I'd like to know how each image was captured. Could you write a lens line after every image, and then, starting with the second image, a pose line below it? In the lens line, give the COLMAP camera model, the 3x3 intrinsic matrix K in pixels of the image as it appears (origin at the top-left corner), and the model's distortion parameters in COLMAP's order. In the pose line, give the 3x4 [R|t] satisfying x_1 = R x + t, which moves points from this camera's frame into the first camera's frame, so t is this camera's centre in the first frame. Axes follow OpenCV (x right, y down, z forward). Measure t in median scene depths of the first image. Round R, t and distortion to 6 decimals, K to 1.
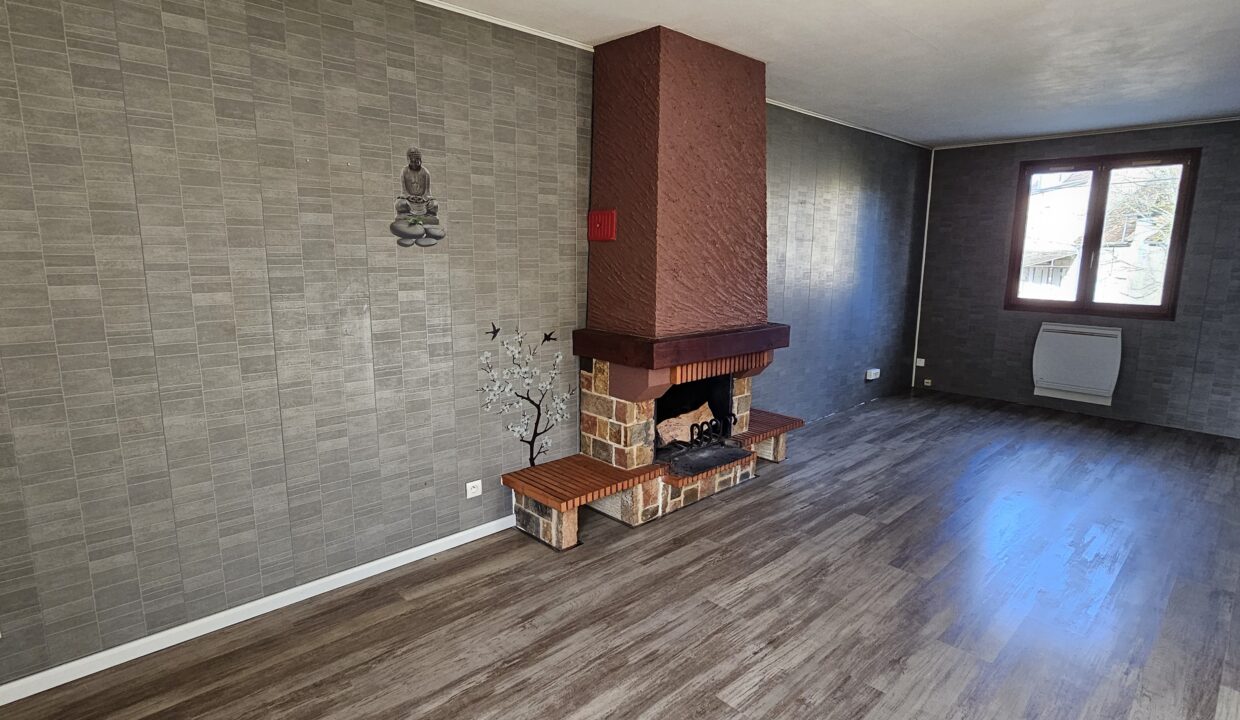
lens RADIAL K [[632.2, 0, 629.4], [0, 632.2, 356.2], [0, 0, 1]] dist [-0.000092, -0.000261]
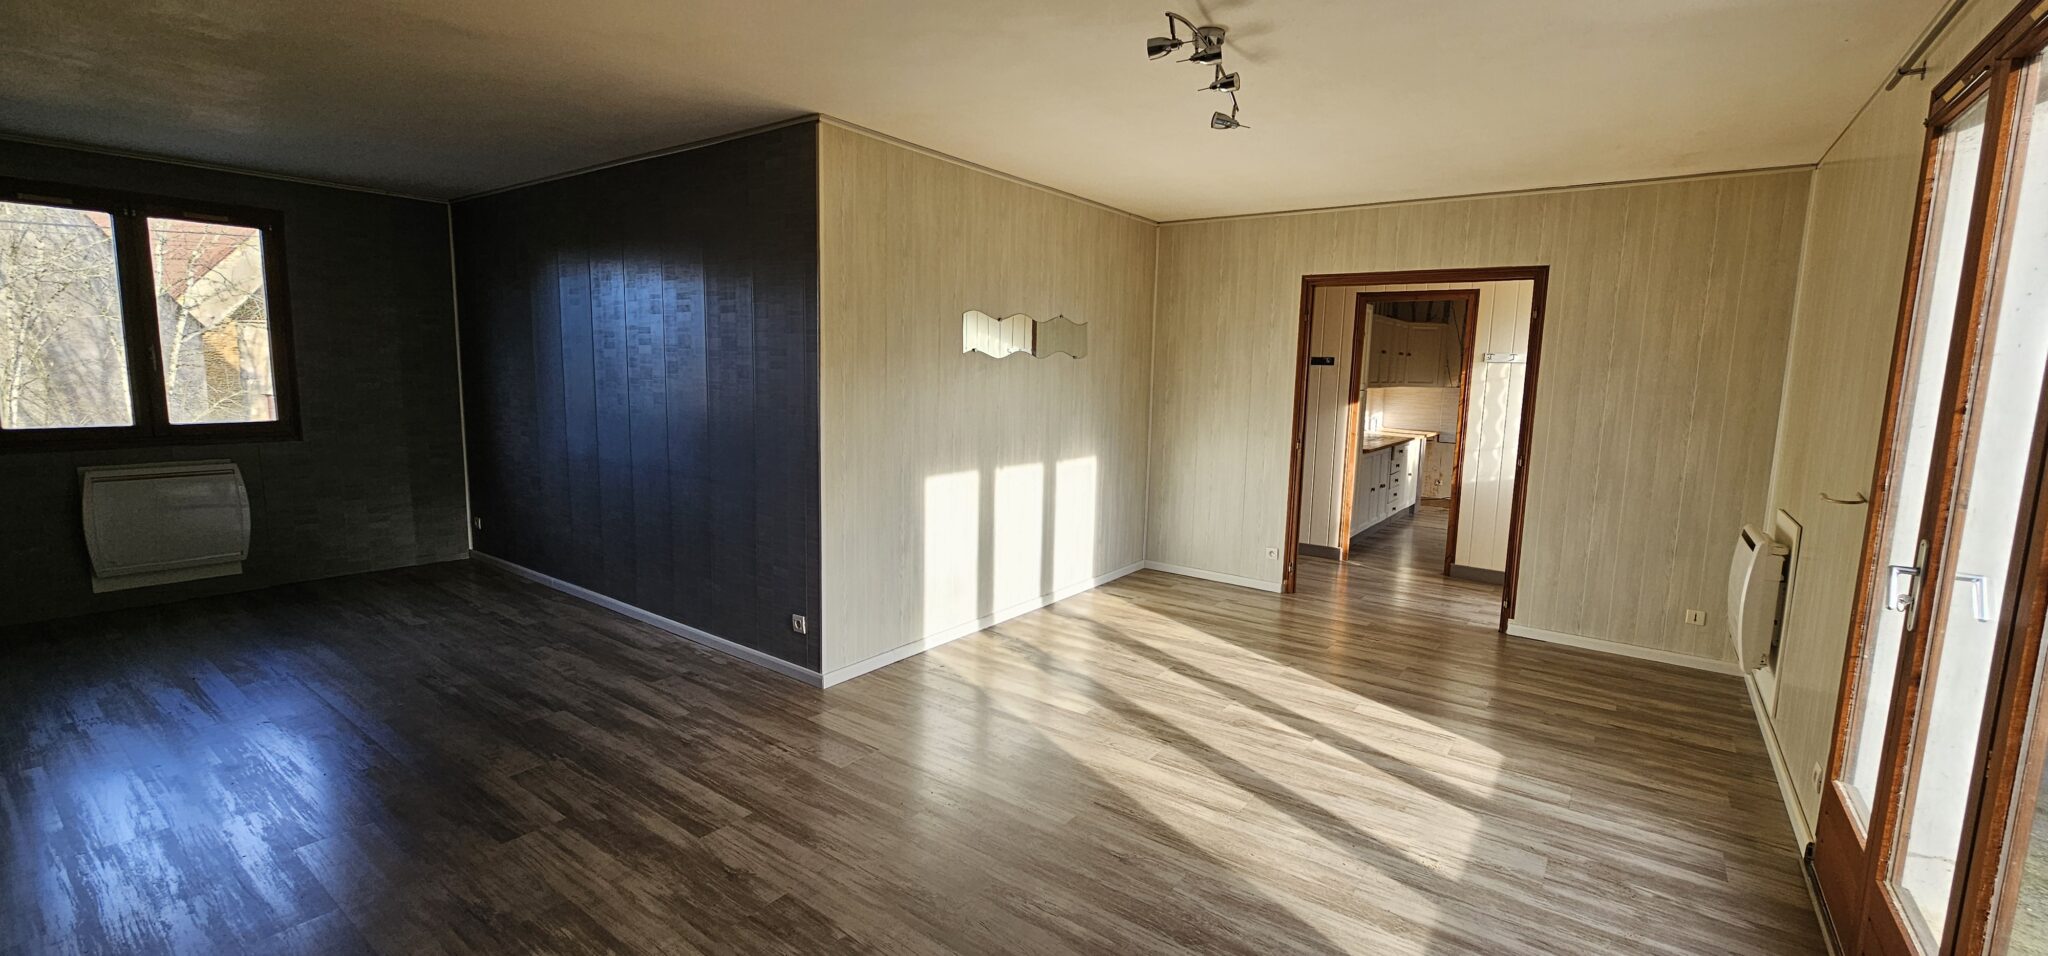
lens RADIAL K [[836.6, 0, 1034.4], [0, 836.6, 474.2], [0, 0, 1]] dist [-0.001974, -0.000075]
pose [[-0.171398, -0.142561, 0.974833, -0.471308], [0.139669, 0.975966, 0.167284, -0.107891], [-0.975251, 0.164826, -0.147368, 0.541970]]
